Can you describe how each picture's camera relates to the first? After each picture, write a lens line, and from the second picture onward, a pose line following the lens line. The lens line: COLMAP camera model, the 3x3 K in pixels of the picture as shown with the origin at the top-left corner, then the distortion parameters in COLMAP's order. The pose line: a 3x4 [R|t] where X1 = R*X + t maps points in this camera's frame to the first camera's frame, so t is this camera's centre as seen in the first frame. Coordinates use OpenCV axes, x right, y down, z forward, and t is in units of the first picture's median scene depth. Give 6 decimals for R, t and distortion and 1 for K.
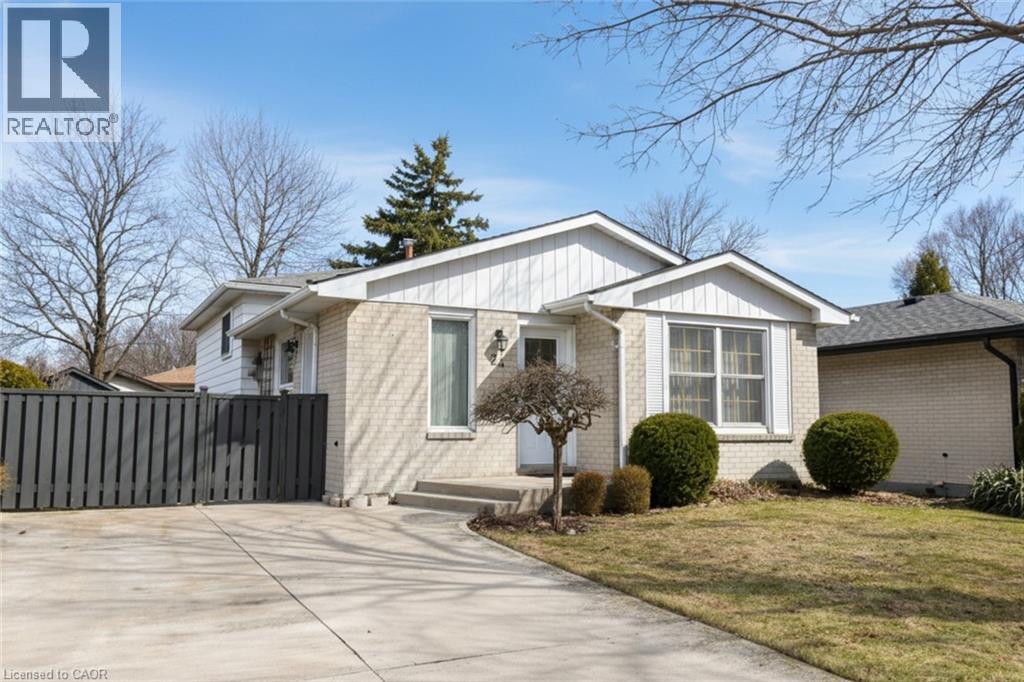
lens RADIAL K [[808.9, 0, 489.6], [0, 808.9, 342.0], [0, 0, 1]] dist [-0.003911, -0.001968]
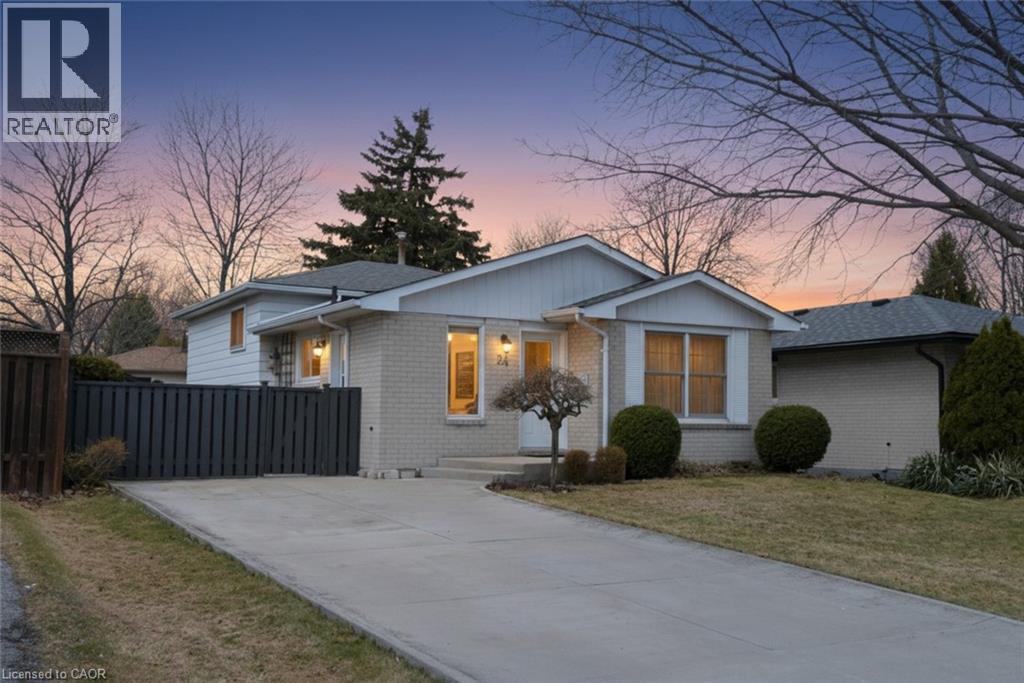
lens RADIAL K [[962.9, 0, 511.6], [0, 962.9, 362.6], [0, 0, 1]] dist [0.095362, 0.002730]
pose [[0.998418, 0.008834, 0.055524, -0.041900], [-0.011276, 0.998976, 0.043815, -0.027032], [-0.055080, -0.044372, 0.997496, -0.315649]]
